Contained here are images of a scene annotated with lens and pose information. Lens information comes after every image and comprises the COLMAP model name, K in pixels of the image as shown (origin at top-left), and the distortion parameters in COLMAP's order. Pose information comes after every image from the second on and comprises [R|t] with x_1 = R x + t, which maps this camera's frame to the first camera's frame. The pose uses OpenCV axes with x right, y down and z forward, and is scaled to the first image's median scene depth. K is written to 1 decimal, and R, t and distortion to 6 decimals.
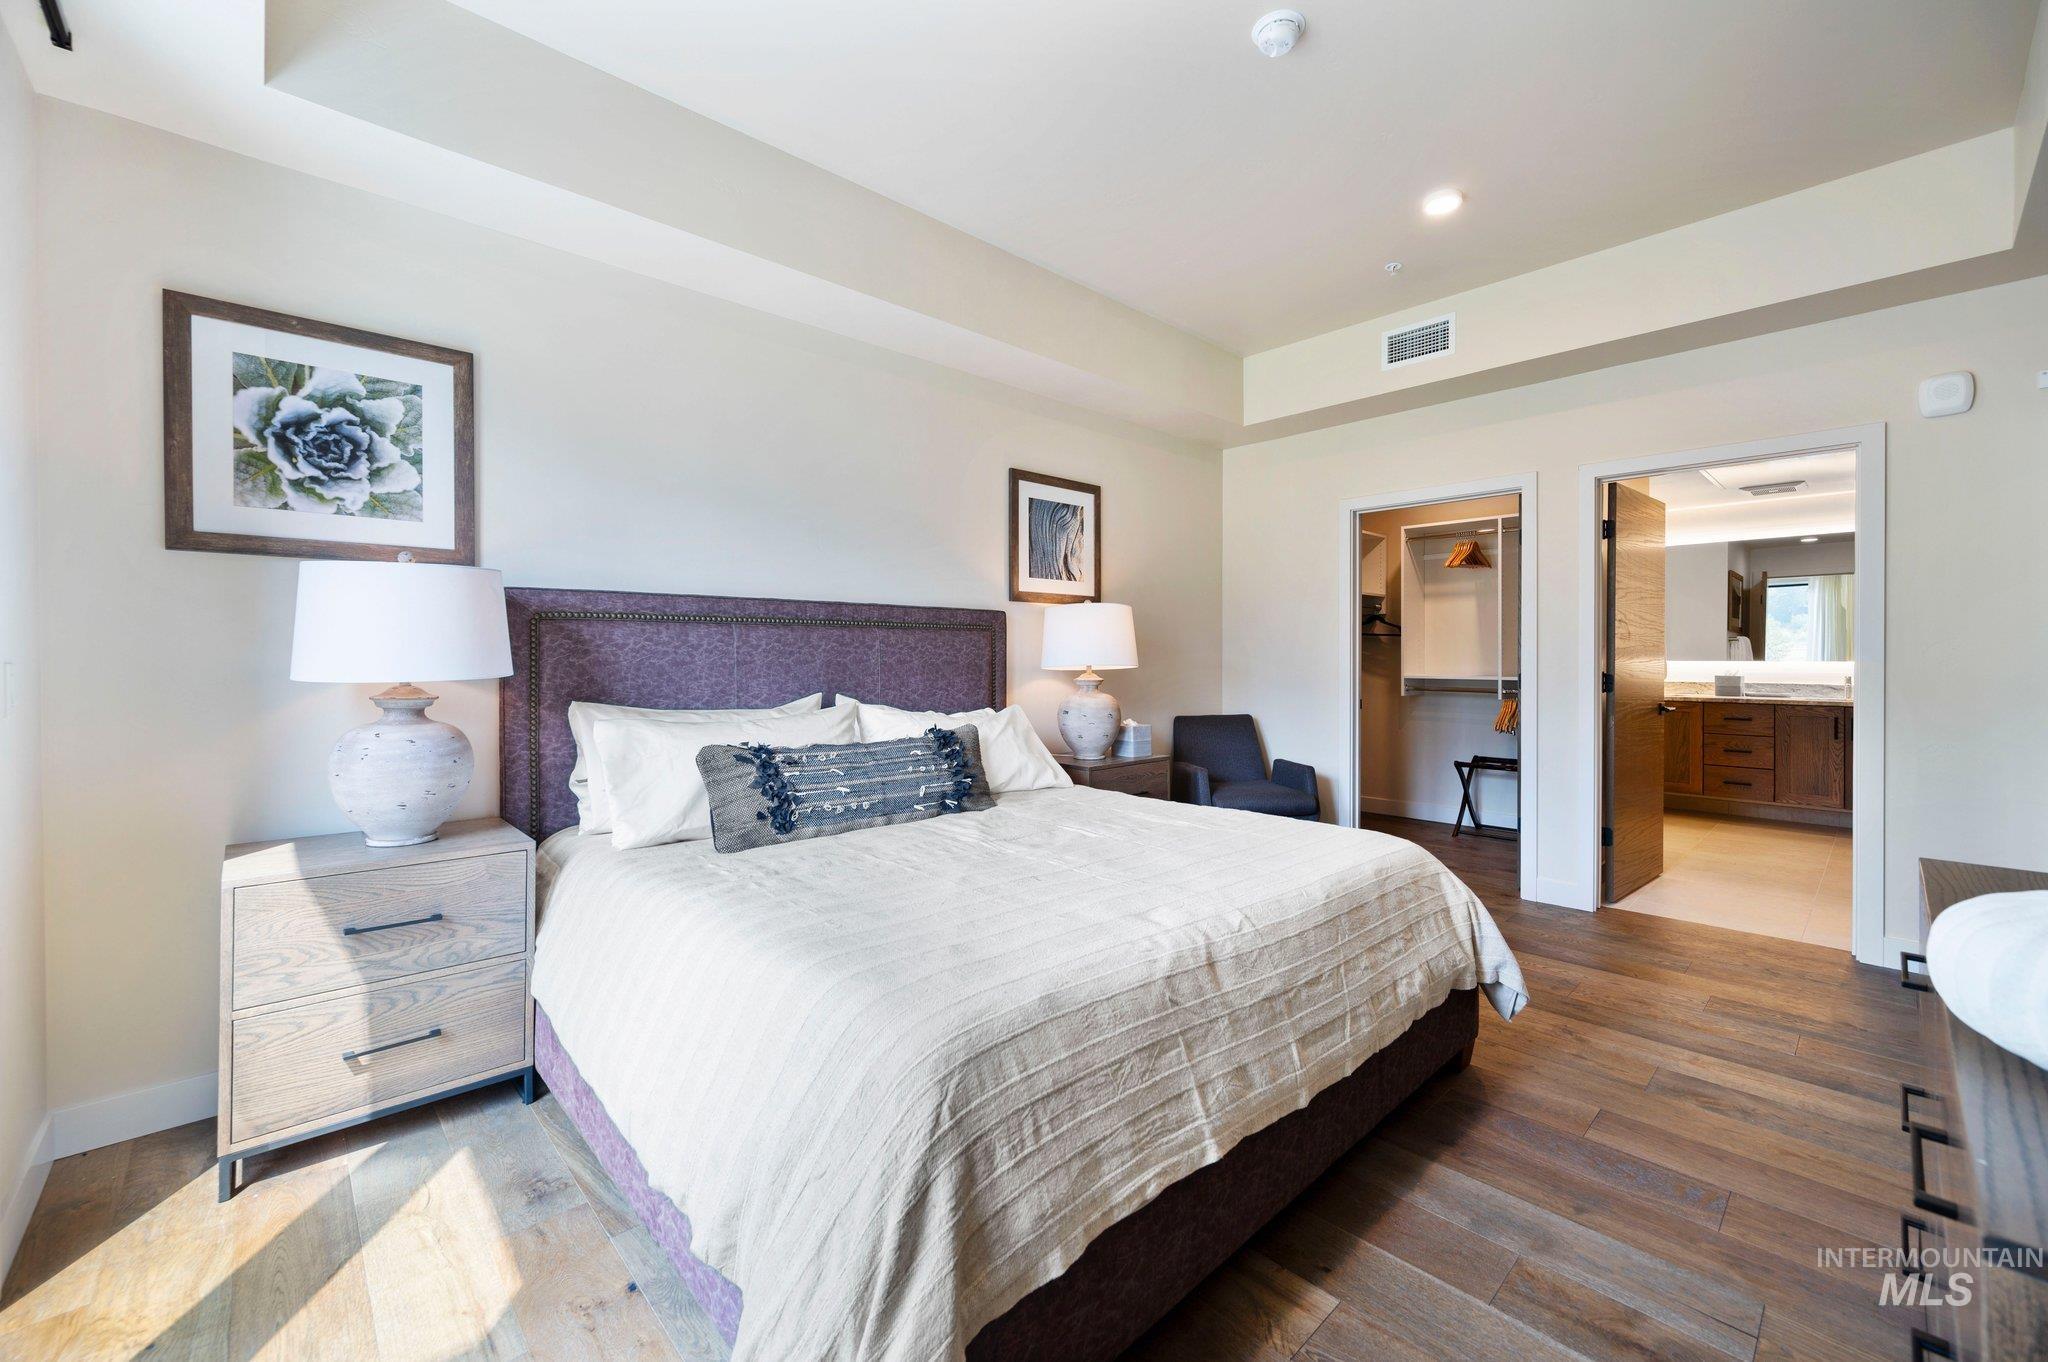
lens RADIAL K [[823.2, 0, 1024.0], [0, 823.2, 681.0], [0, 0, 1]] dist [-0.000317, -0.000064]
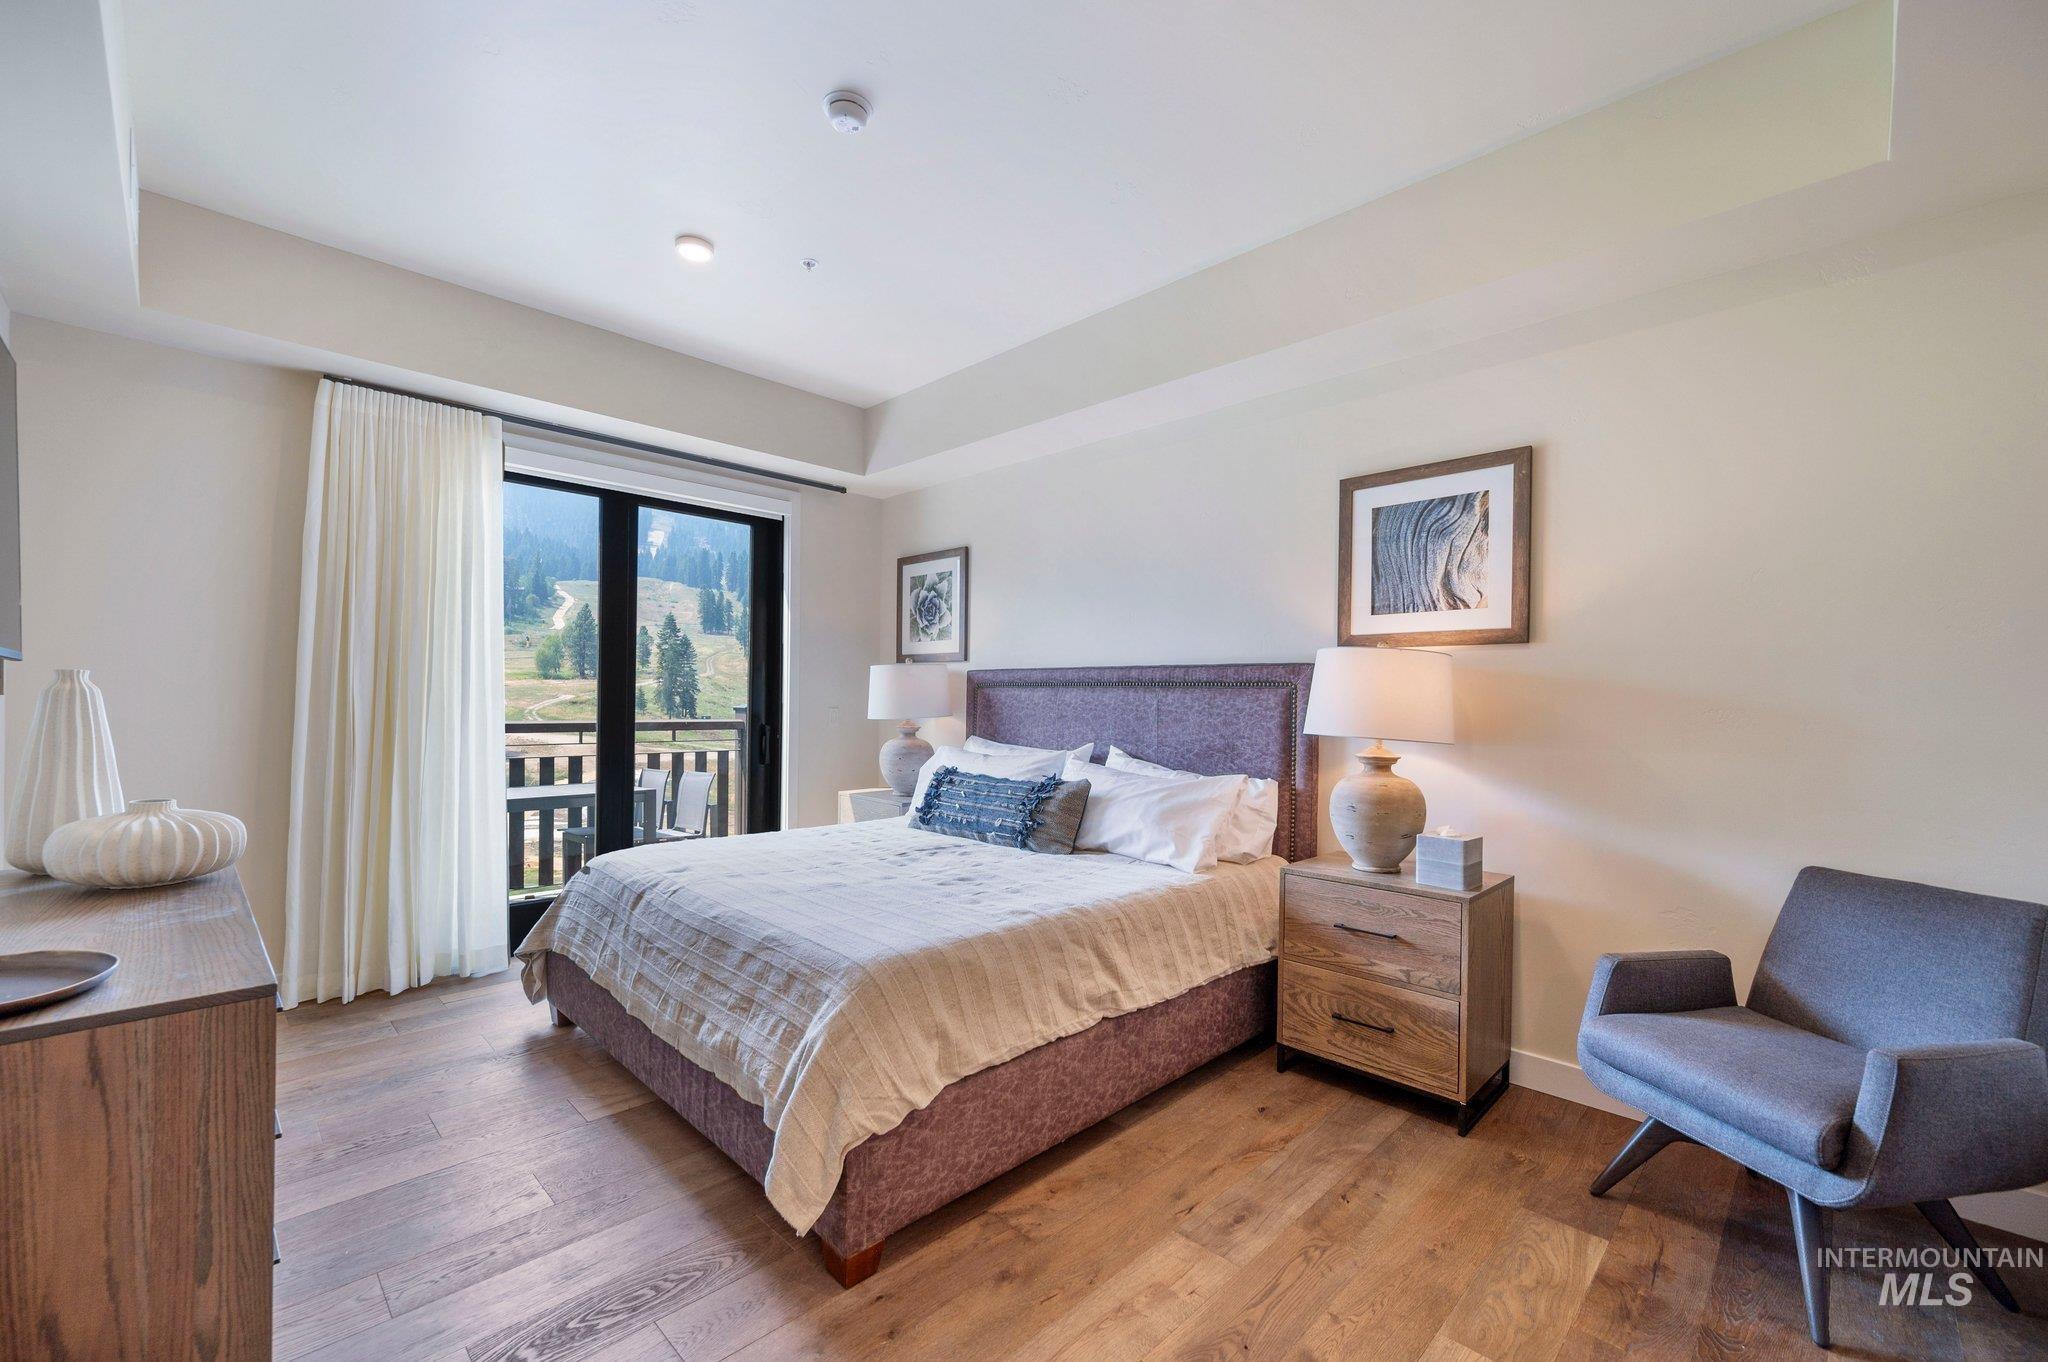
lens RADIAL K [[823.1, 0, 1015.5], [0, 823.1, 716.1], [0, 0, 1]] dist [-0.000341, 0.000057]
pose [[0.034116, 0.025374, -0.999096, 1.117936], [-0.042127, 0.998826, 0.023928, -0.057098], [0.998530, 0.041272, 0.035145, 0.979197]]
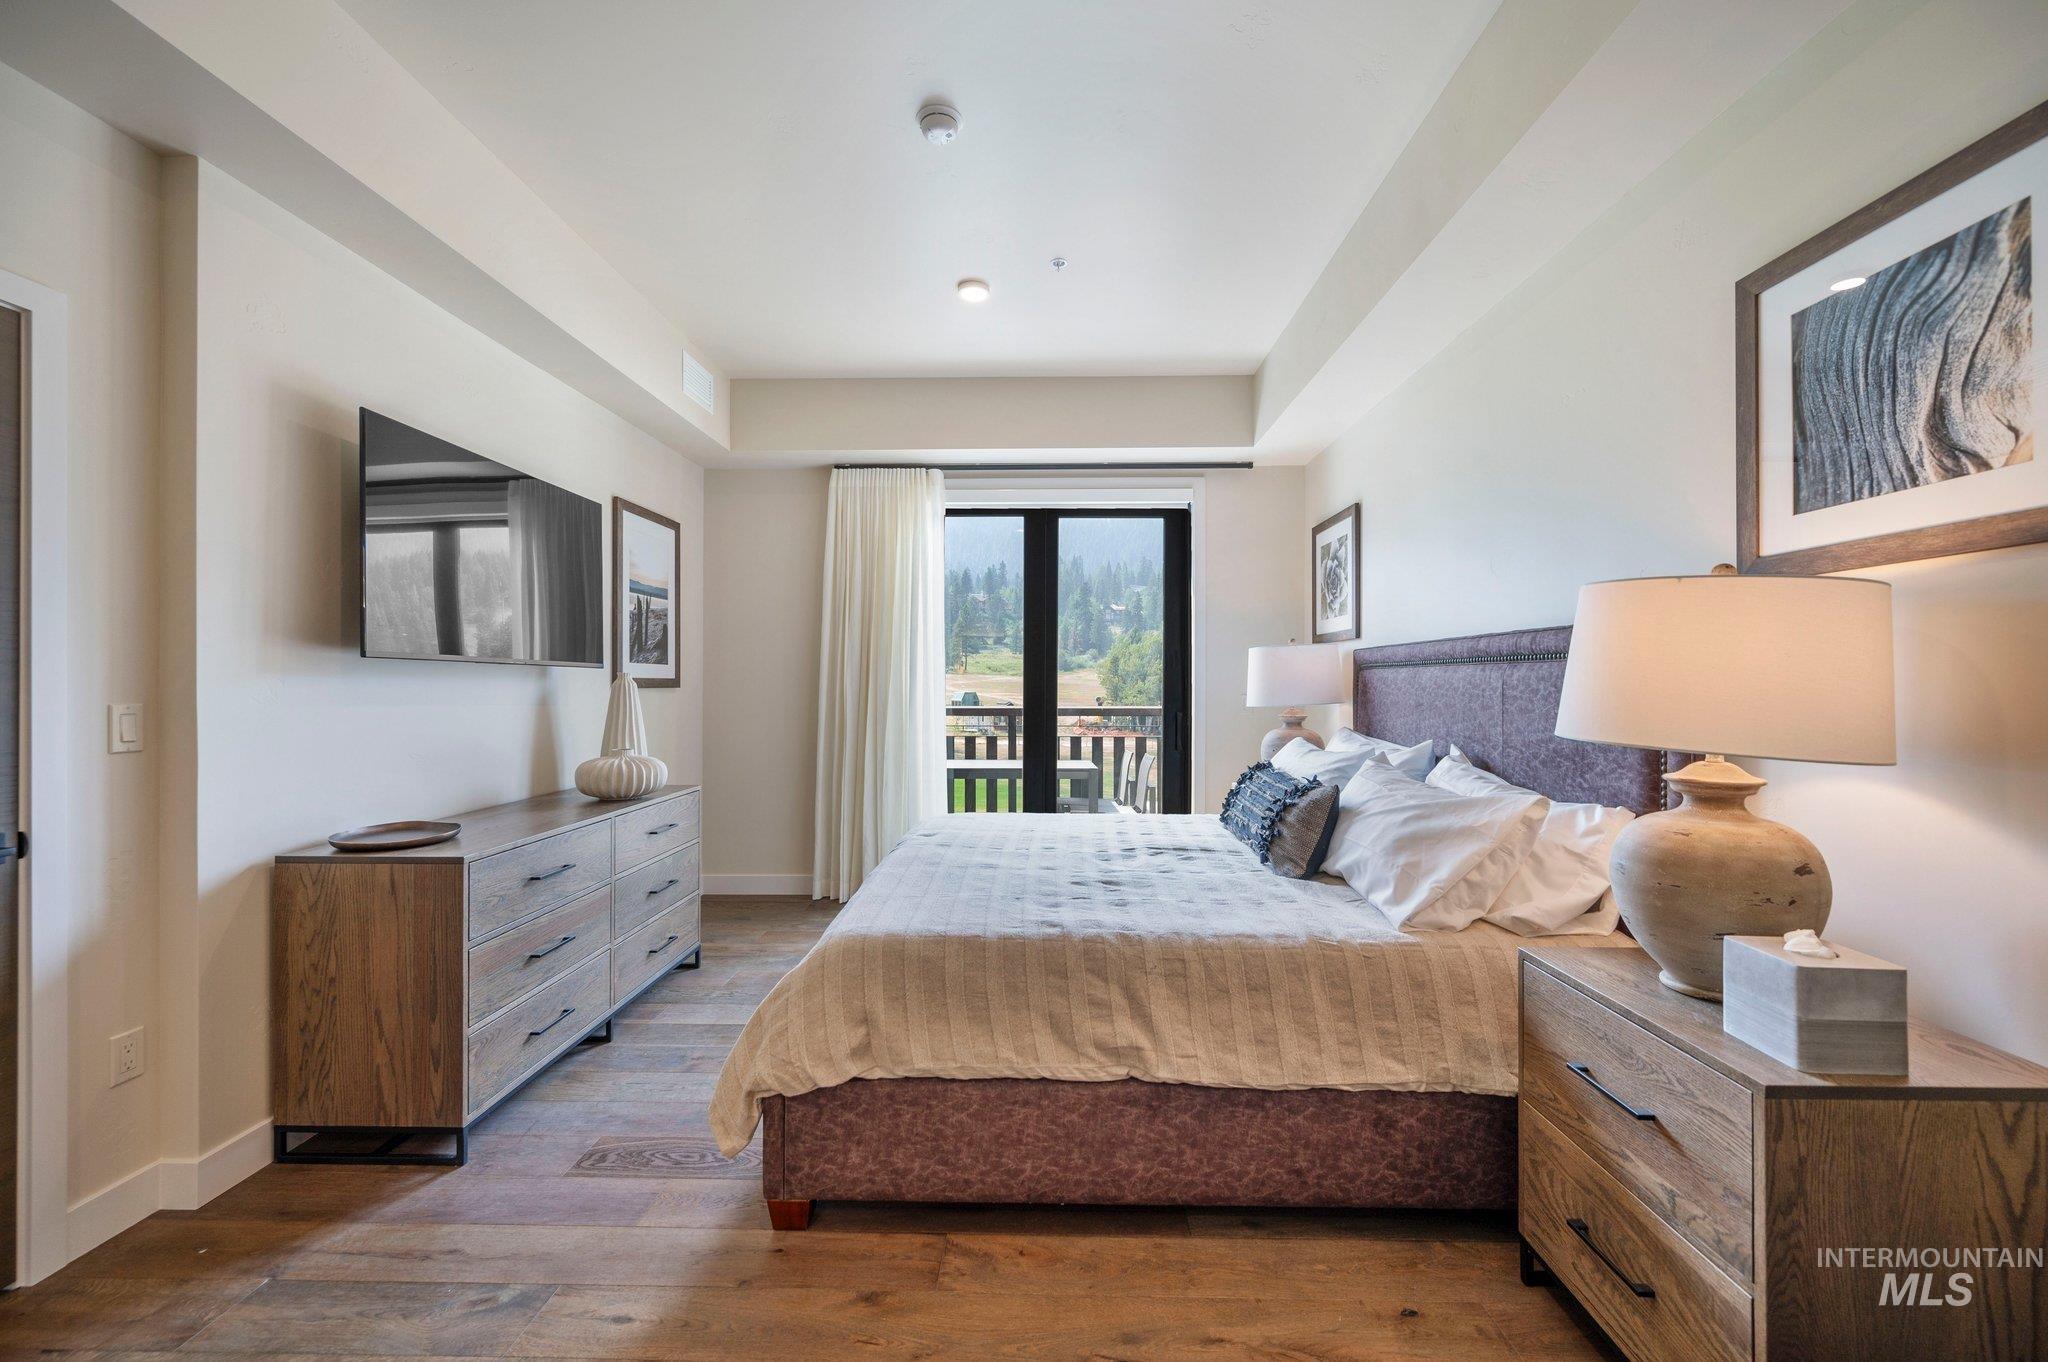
lens RADIAL K [[810.9, 0, 1028.9], [0, 810.9, 690.2], [0, 0, 1]] dist [0.000024, -0.000043]
pose [[-0.692946, 0.009531, -0.720927, 0.818872], [-0.018078, 0.999369, 0.030589, -0.069235], [0.720763, 0.034229, -0.692336, 1.509216]]
